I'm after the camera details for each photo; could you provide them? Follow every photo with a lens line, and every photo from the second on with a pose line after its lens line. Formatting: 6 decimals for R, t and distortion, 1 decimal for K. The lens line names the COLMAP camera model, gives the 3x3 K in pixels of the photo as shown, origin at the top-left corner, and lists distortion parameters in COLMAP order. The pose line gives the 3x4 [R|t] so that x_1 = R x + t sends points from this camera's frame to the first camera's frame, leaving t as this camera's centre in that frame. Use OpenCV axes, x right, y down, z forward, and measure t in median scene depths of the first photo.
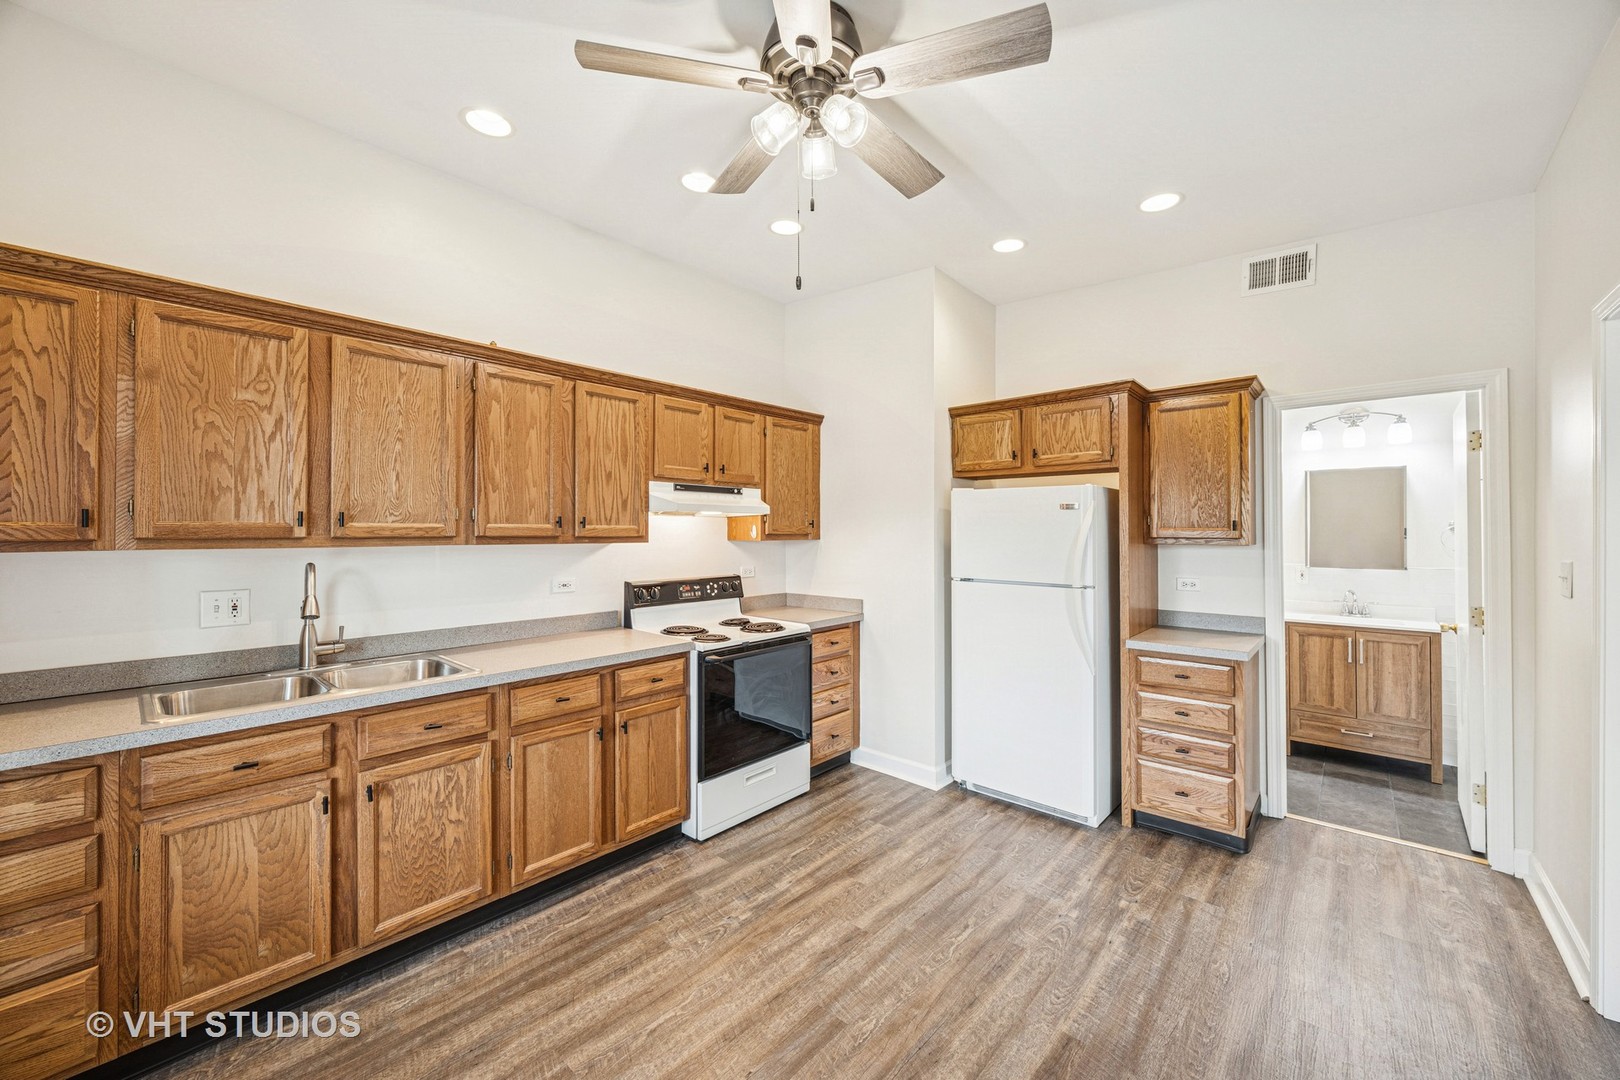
lens RADIAL K [[628.6, 0, 806.3], [0, 628.6, 529.0], [0, 0, 1]] dist [-0.001076, -0.000116]
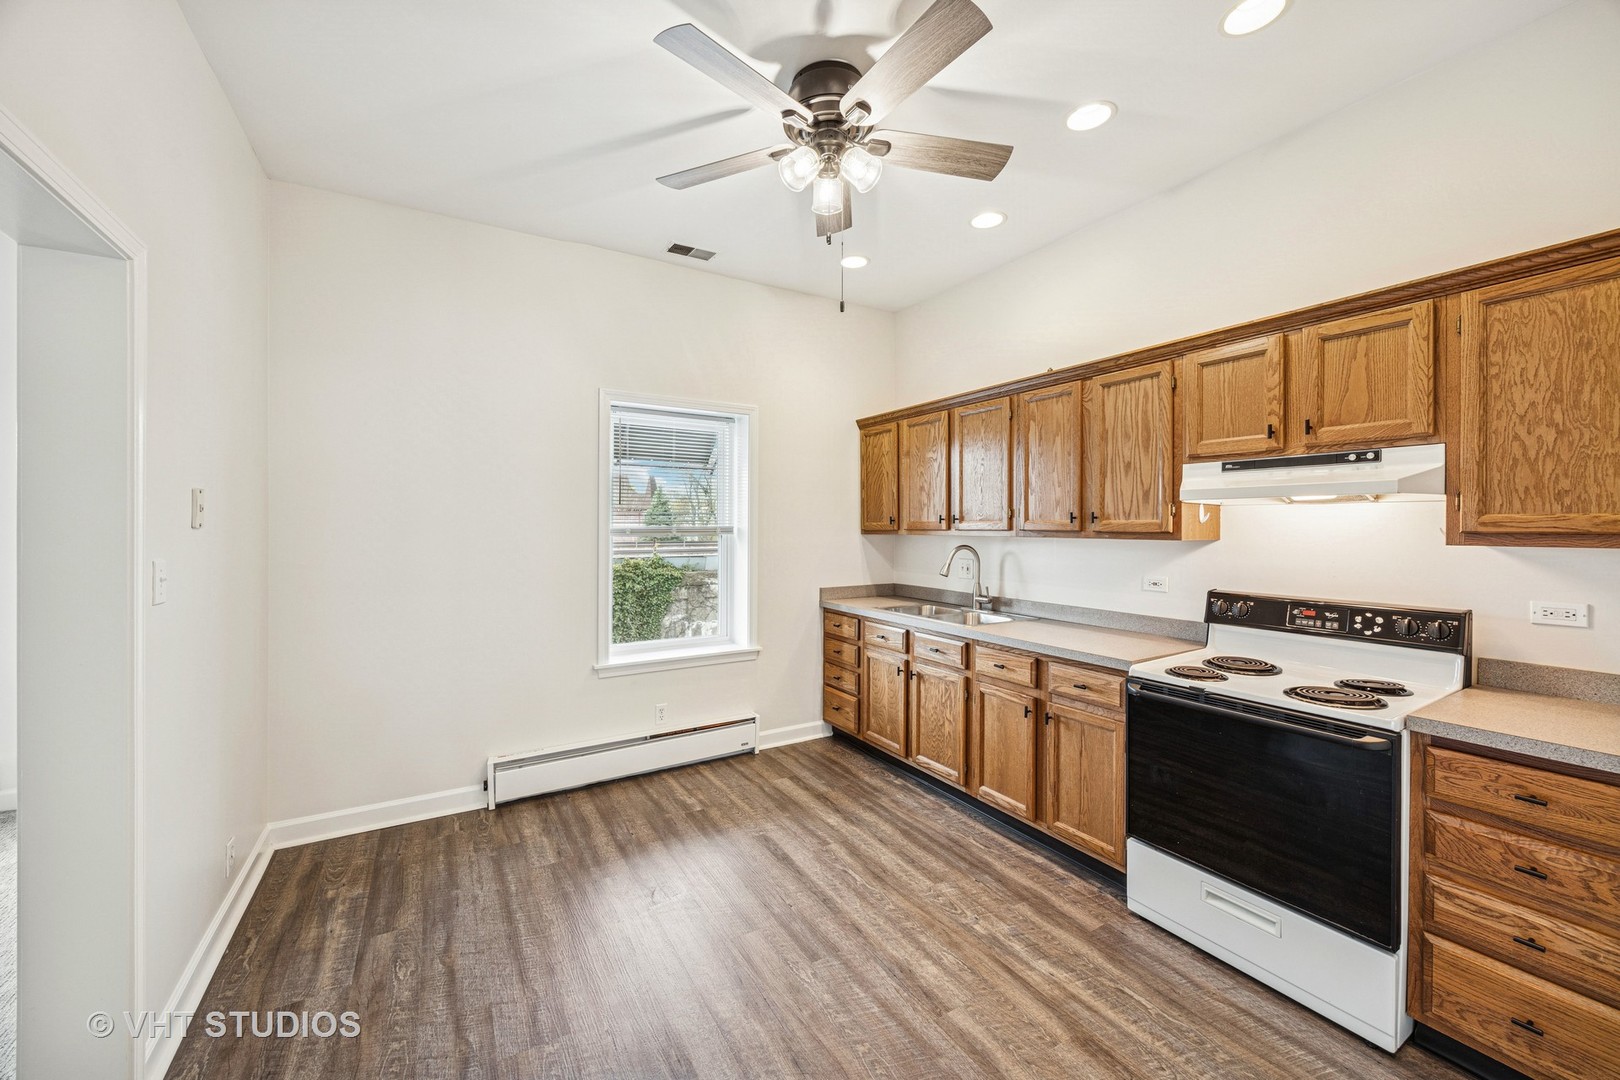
lens RADIAL K [[628.6, 0, 806.3], [0, 628.6, 529.0], [0, 0, 1]] dist [-0.001076, -0.000116]
pose [[-0.302264, 0.004043, -0.953216, 0.783297], [0.002194, 0.999991, 0.003546, 0.003564], [0.953222, -0.001020, -0.302270, 0.914172]]
